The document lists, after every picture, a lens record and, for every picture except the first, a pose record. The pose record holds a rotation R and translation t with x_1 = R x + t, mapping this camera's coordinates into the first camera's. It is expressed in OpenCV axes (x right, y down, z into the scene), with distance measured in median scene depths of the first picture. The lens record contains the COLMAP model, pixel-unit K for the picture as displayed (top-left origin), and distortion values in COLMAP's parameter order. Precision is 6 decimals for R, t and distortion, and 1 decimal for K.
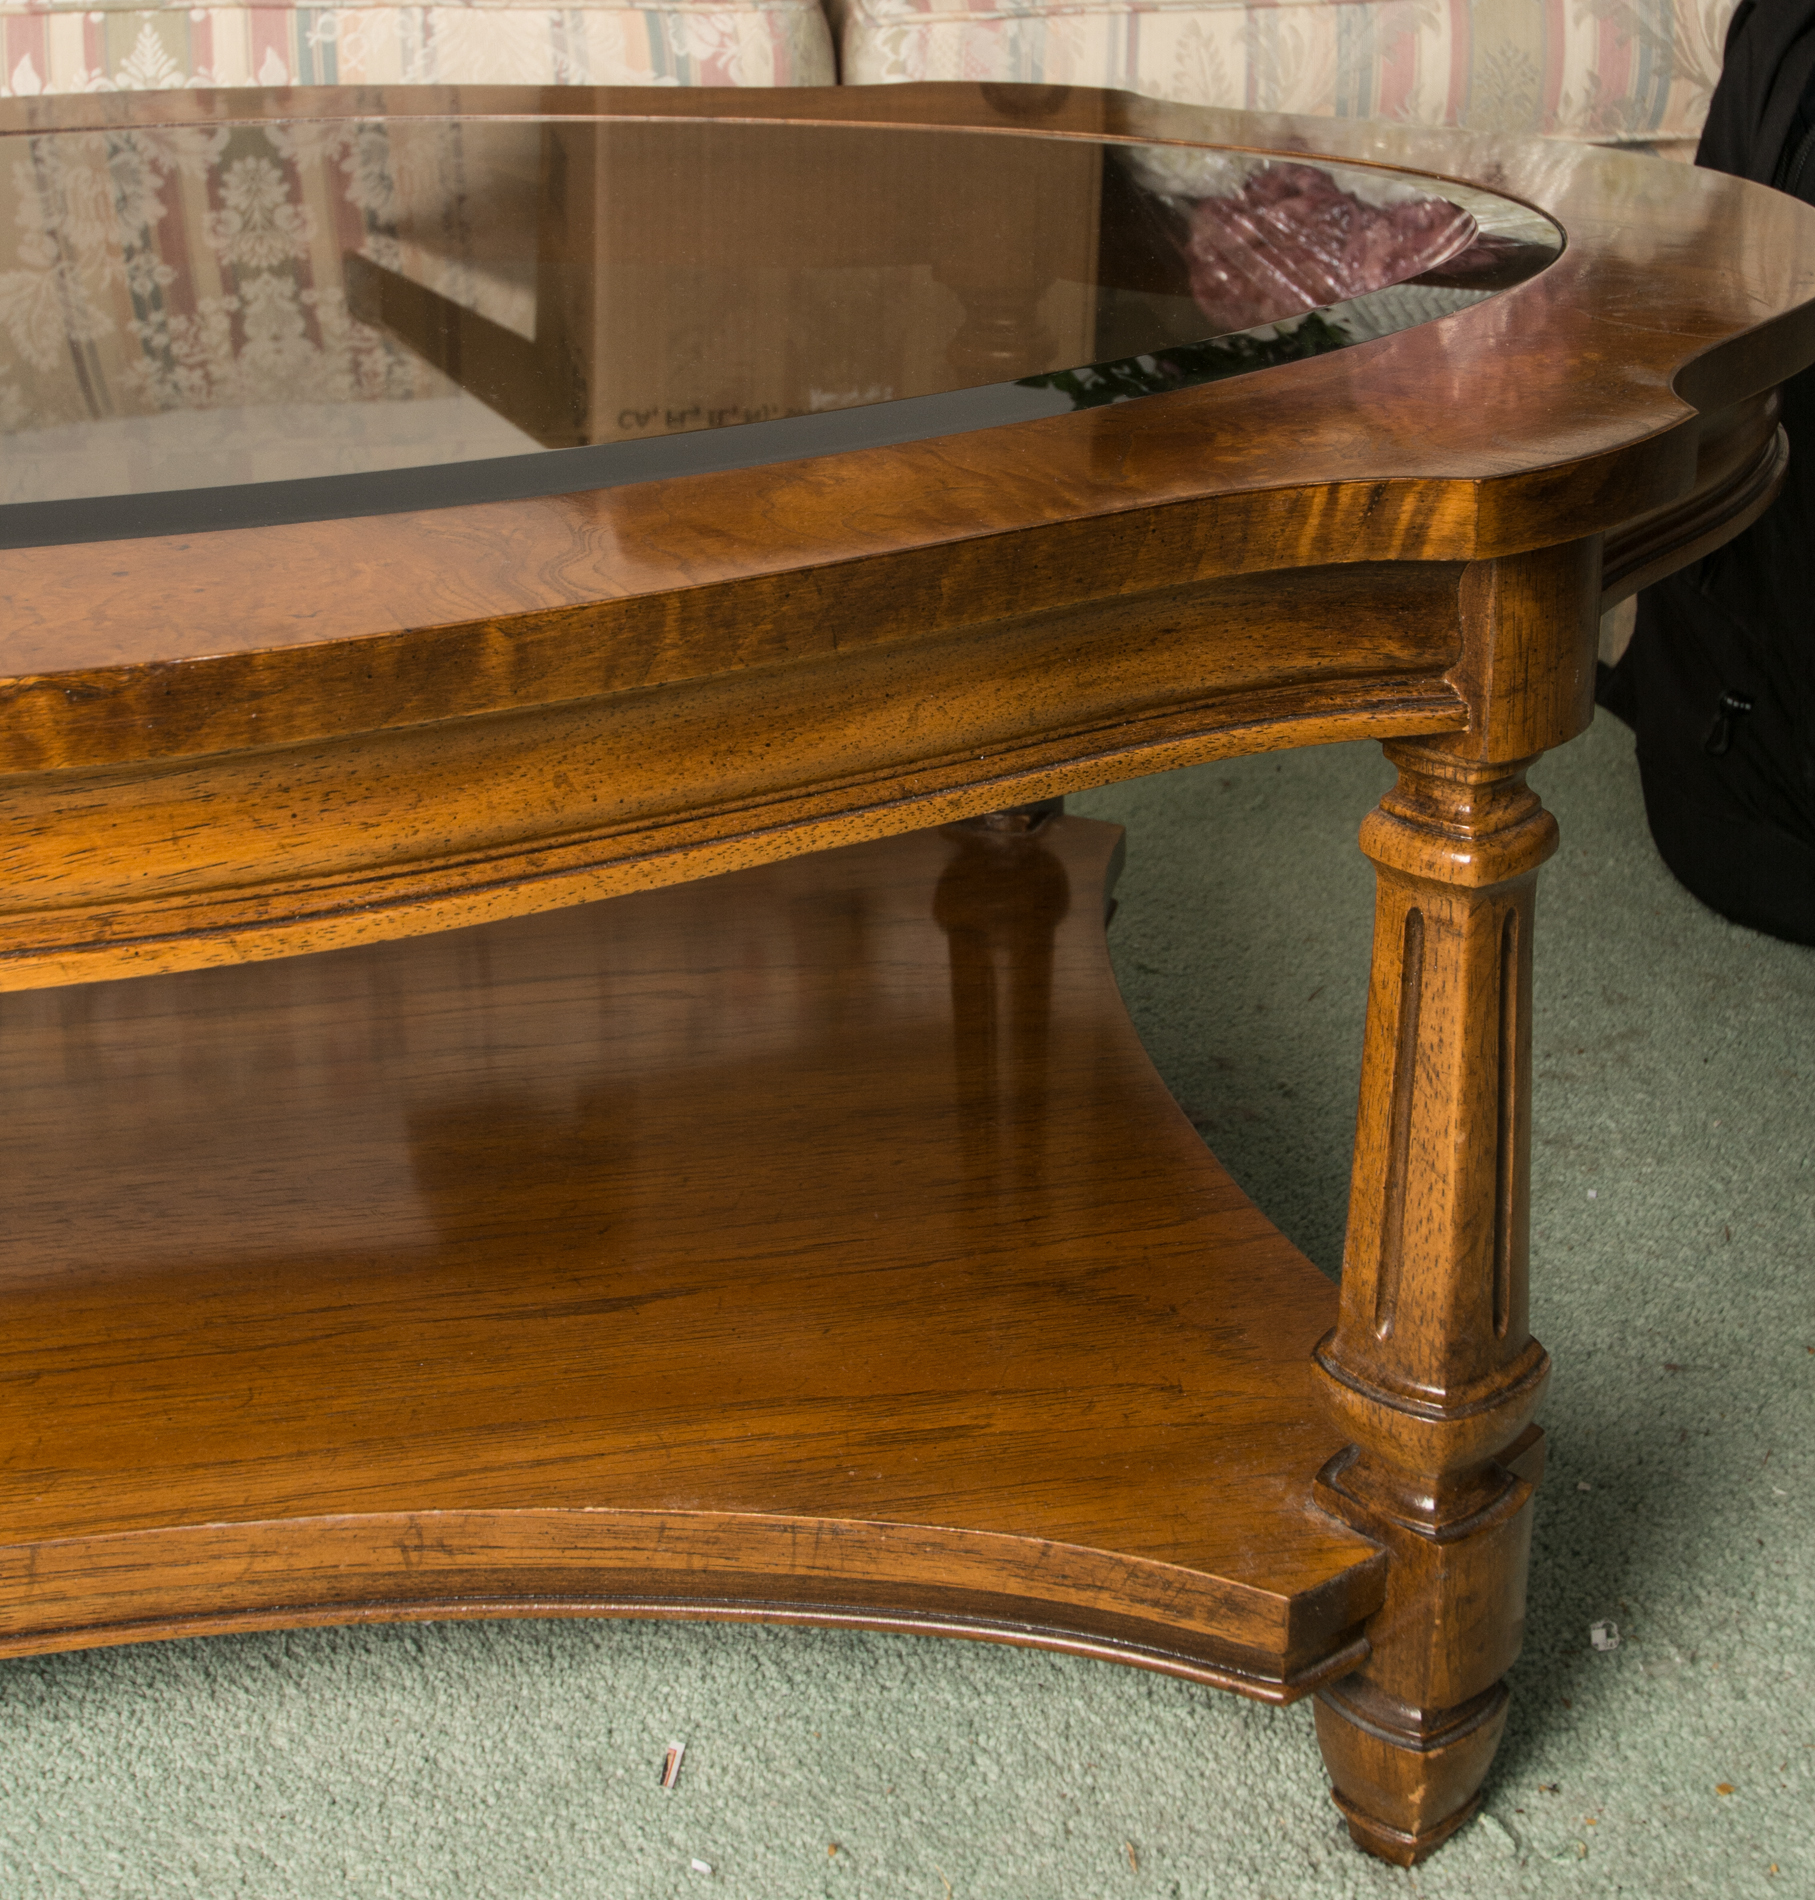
lens RADIAL K [[2741.9, 0, 915.0], [0, 2741.9, 960.4], [0, 0, 1]] dist [-0.043534, 0.000000]
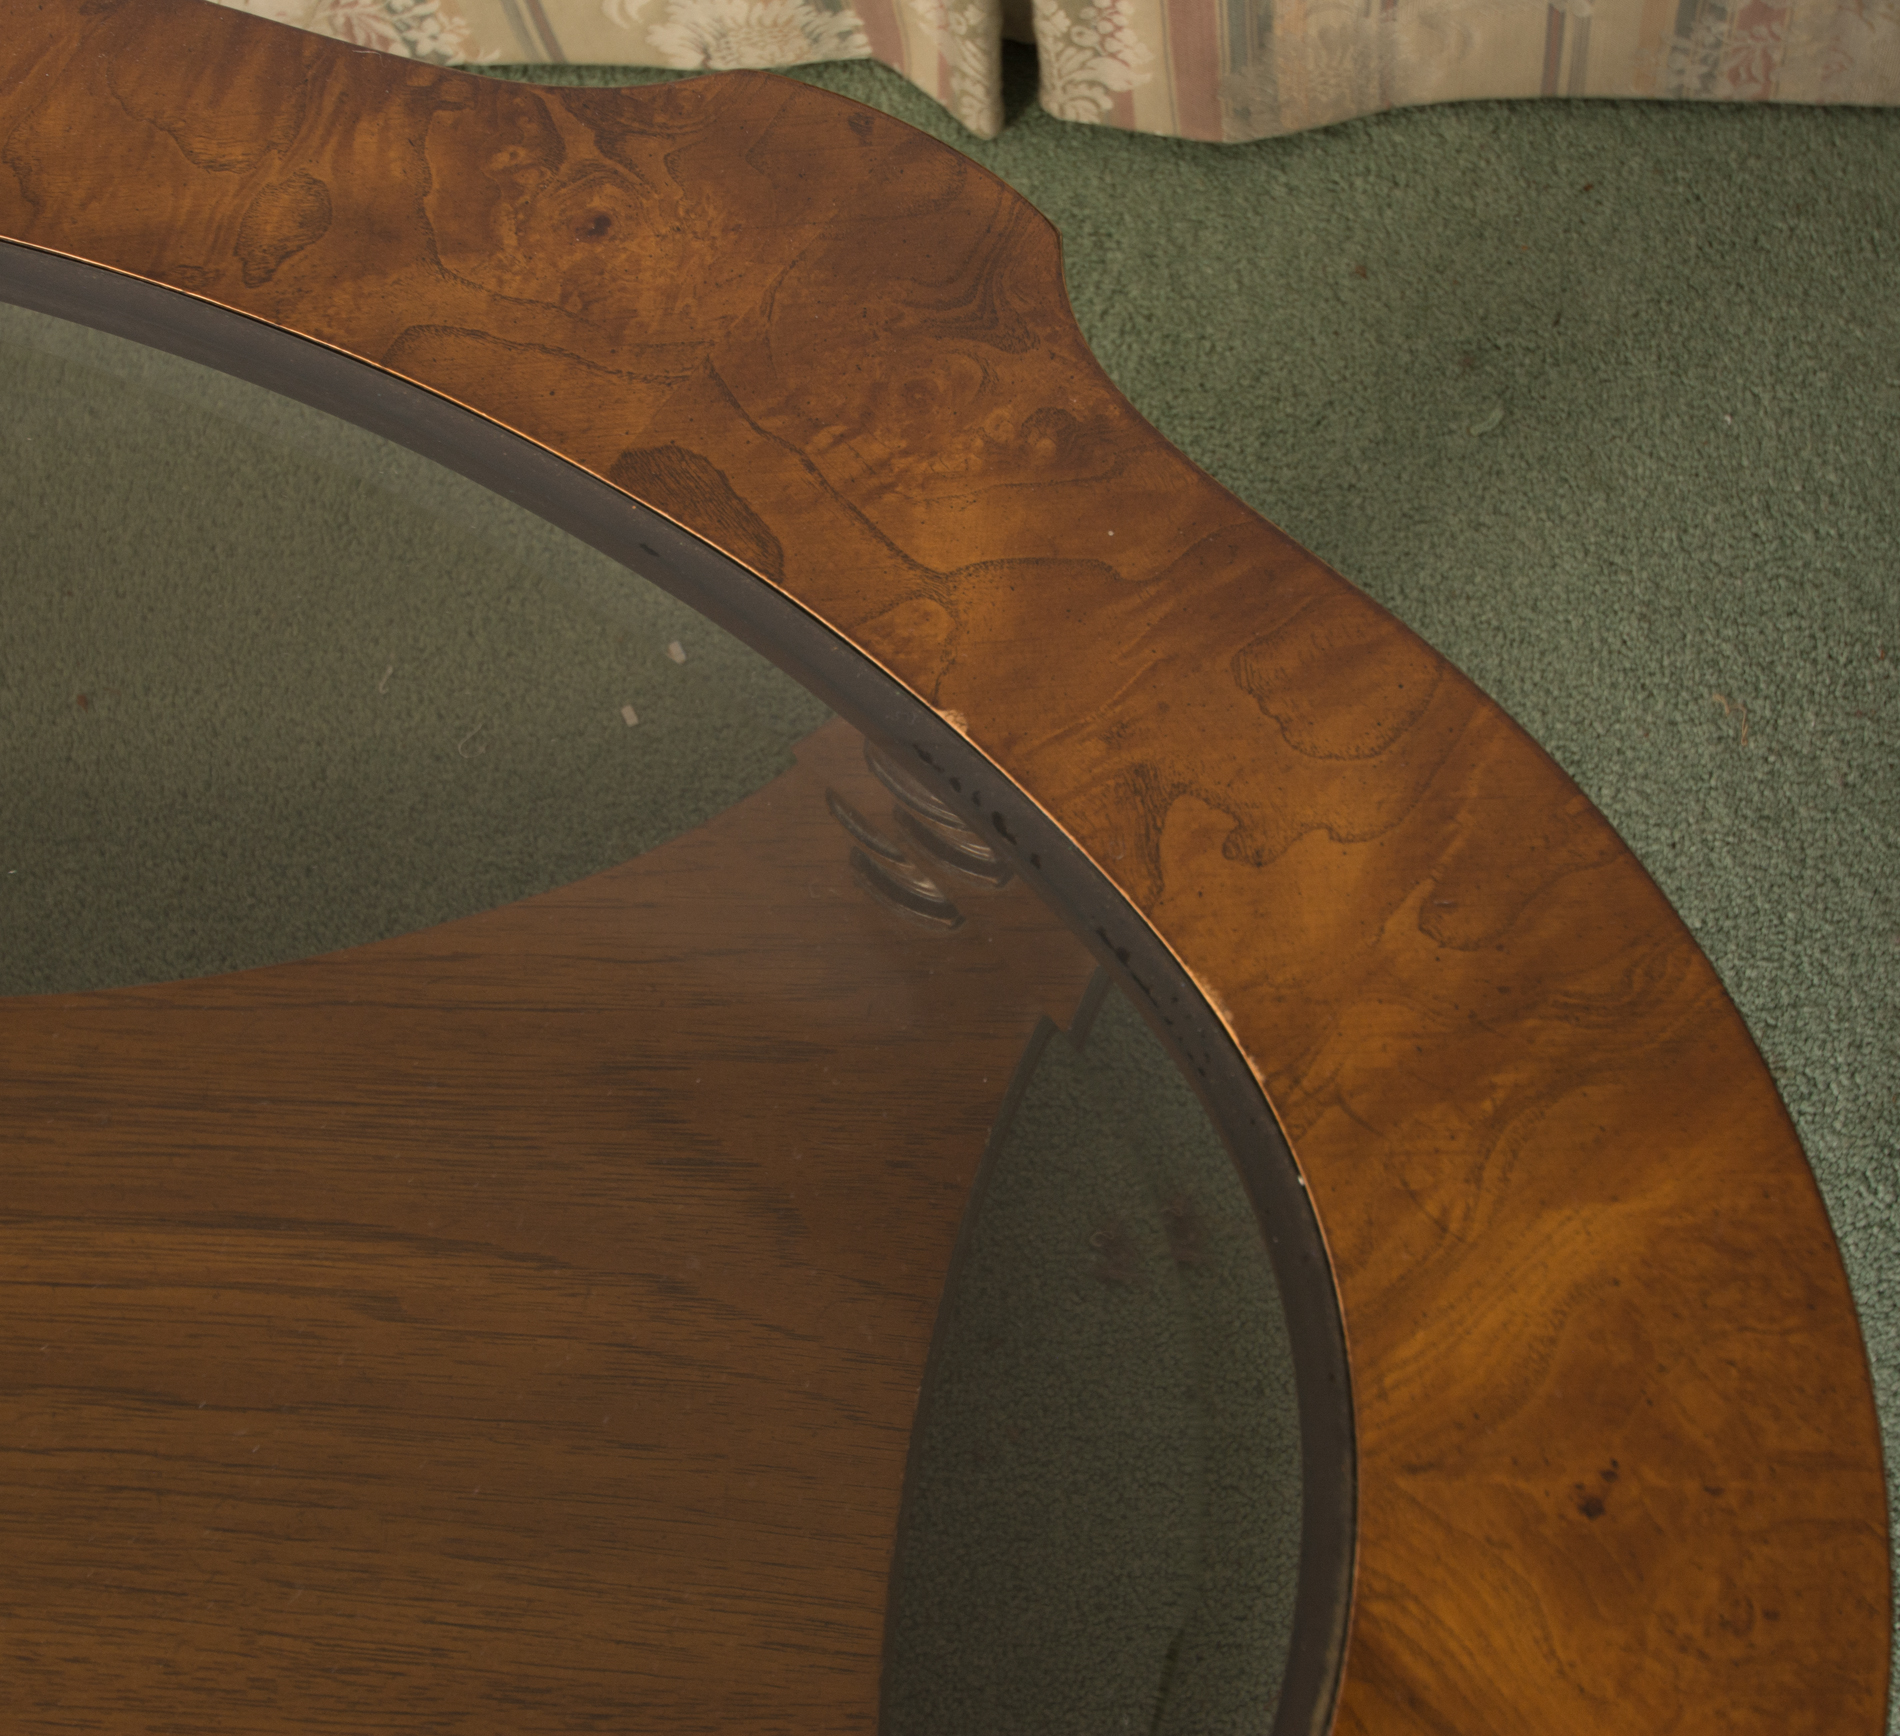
lens RADIAL K [[2430.3, 0, 955.0], [0, 2430.3, 877.3], [0, 0, 1]] dist [-0.080363, 0.000000]
pose [[0.968836, 0.192726, -0.155608, 0.252403], [-0.054148, 0.777790, 0.626187, -0.843434], [0.241713, -0.598246, 0.763987, 0.889983]]
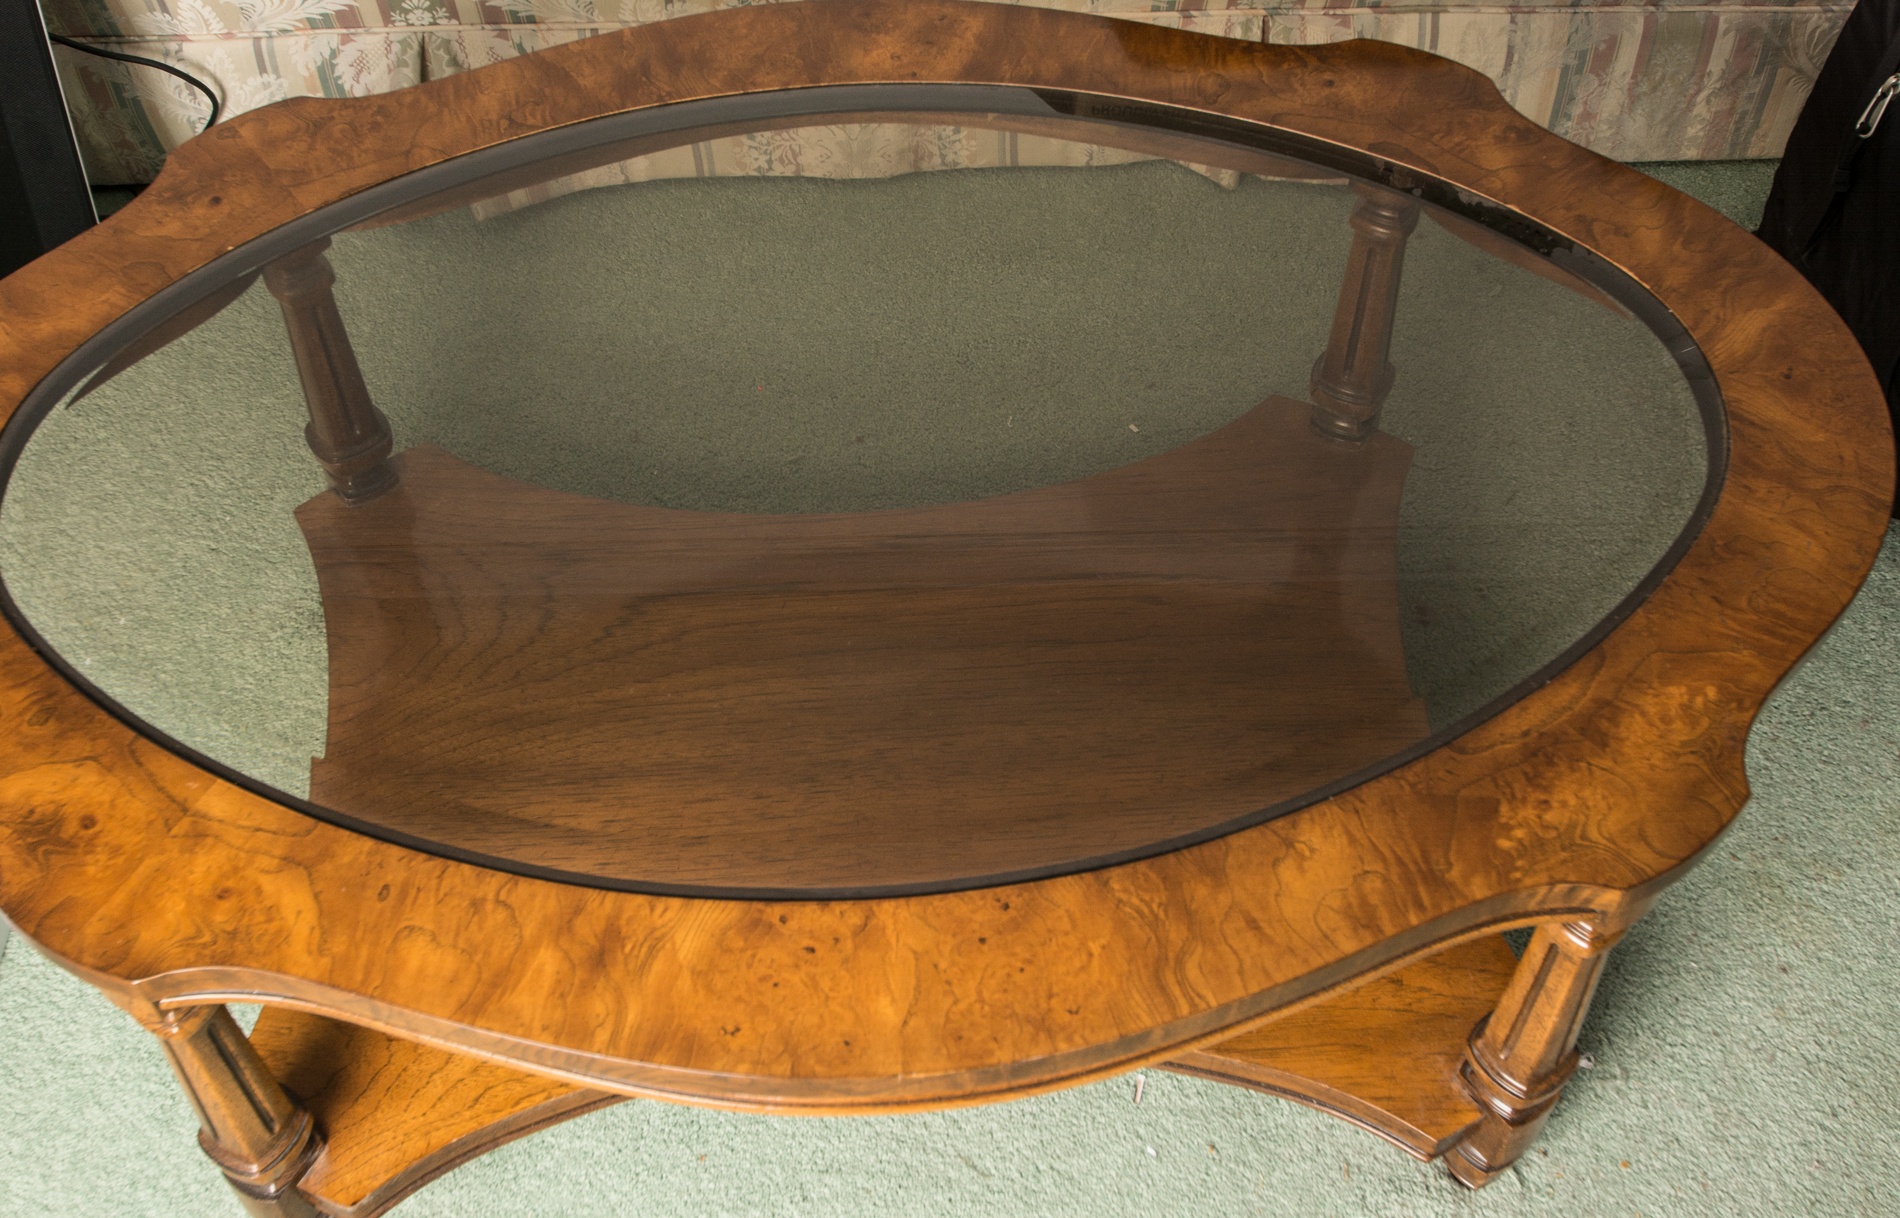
lens RADIAL K [[1778.6, 0, 998.4], [0, 1778.6, 642.7], [0, 0, 1]] dist [-0.056544, 0.000000]
pose [[0.991808, 0.101064, -0.078122, -0.148703], [-0.053311, 0.883266, 0.465833, -0.794179], [0.116081, -0.457852, 0.881418, -0.111843]]
